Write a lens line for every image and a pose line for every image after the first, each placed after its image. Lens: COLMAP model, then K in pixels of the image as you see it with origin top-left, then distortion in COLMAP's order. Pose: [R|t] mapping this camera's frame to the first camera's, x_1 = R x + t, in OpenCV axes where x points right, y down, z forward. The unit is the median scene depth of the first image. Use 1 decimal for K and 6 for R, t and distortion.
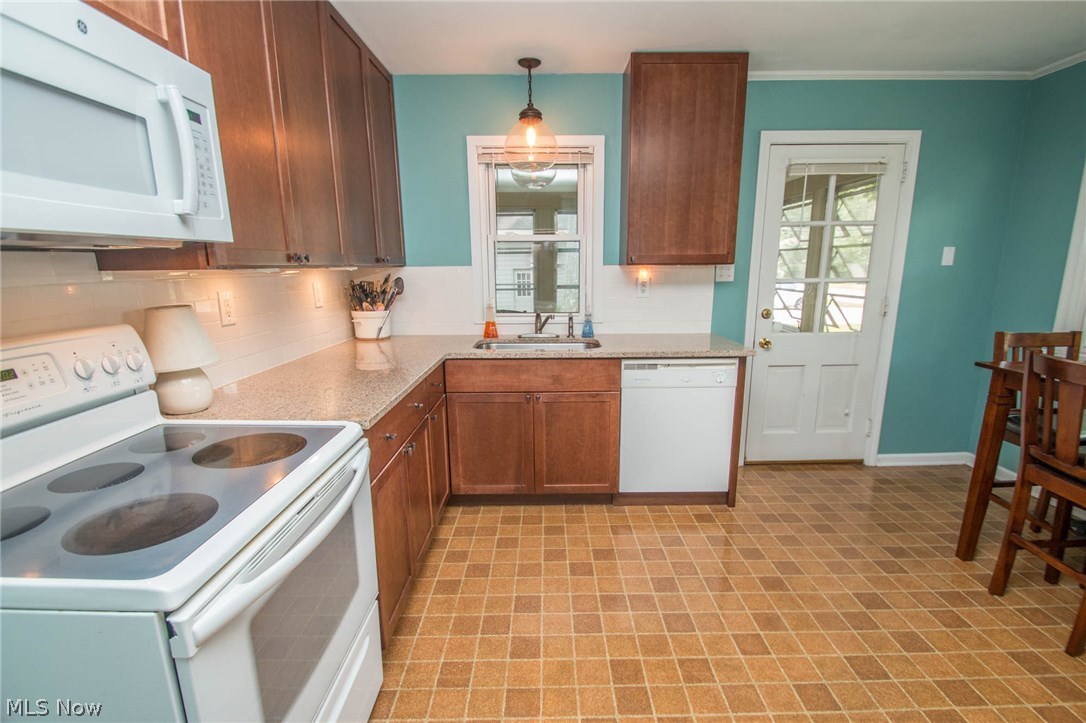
lens RADIAL K [[499.3, 0, 546.5], [0, 499.3, 381.8], [0, 0, 1]] dist [-0.000975, -0.005655]
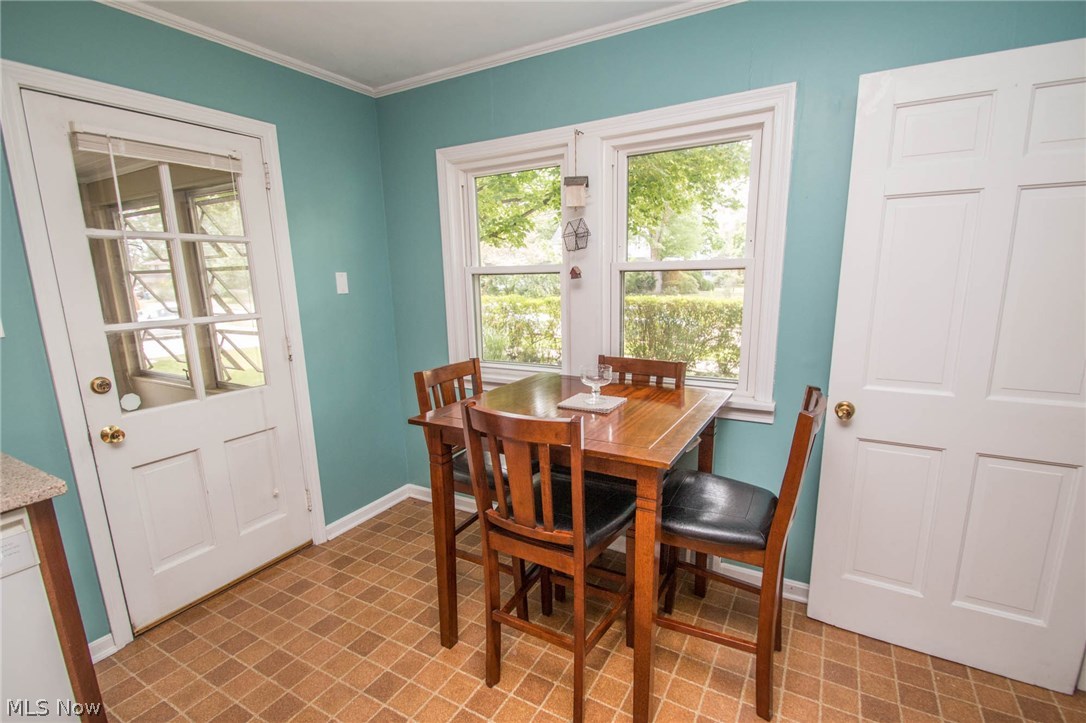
lens RADIAL K [[499.3, 0, 549.2], [0, 499.3, 368.7], [0, 0, 1]] dist [-0.000975, -0.005655]
pose [[0.484991, -0.165510, 0.858714, 0.218087], [0.215392, 0.974286, 0.066134, -0.088553], [-0.847579, 0.152886, 0.508169, 0.284010]]
